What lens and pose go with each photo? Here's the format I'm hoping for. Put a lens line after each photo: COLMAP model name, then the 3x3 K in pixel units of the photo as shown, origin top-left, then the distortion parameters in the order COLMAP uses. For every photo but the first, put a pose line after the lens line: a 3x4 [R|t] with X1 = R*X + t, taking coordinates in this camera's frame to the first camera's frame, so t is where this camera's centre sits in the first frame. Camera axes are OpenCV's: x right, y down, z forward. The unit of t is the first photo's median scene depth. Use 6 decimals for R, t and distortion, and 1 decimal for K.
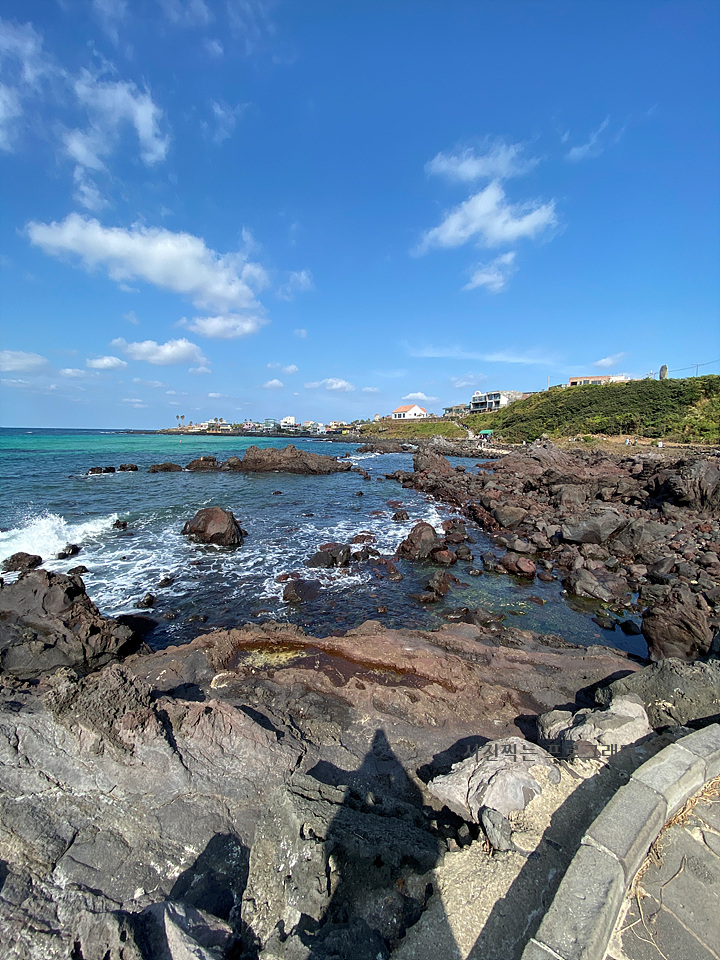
lens RADIAL K [[394.7, 0, 359.4], [0, 394.7, 473.5], [0, 0, 1]] dist [0.020076, -0.012818]
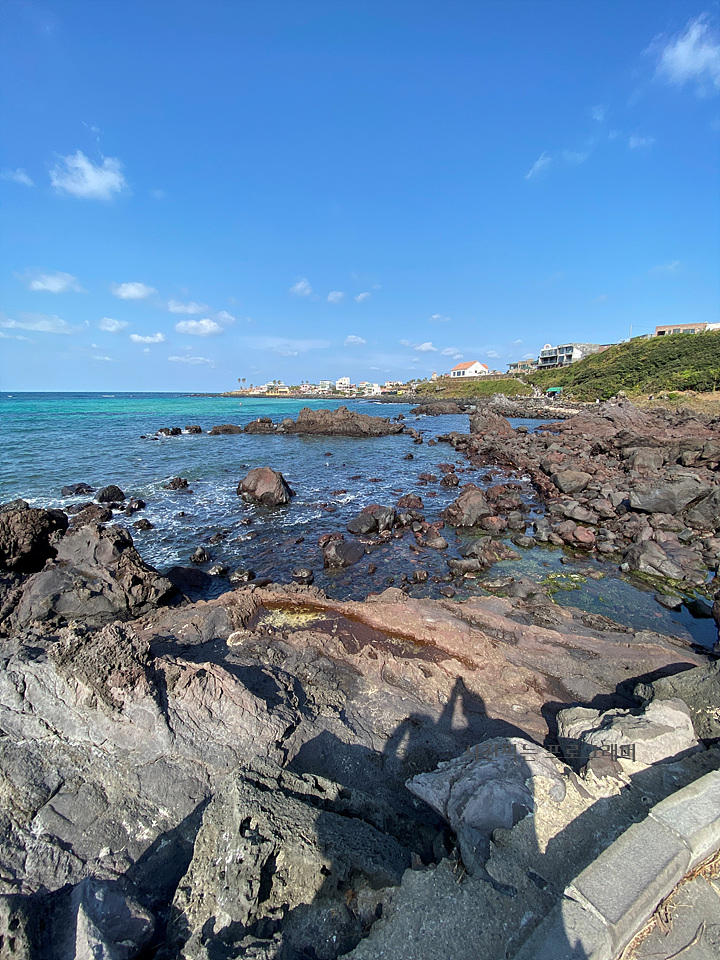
lens RADIAL K [[394.7, 0, 357.4], [0, 394.7, 475.0], [0, 0, 1]] dist [0.020076, -0.012818]
pose [[0.989536, 0.016461, -0.143341, 0.084591], [-0.001884, 0.994860, 0.101242, 0.002395], [0.144271, -0.099913, 0.984481, 0.081227]]
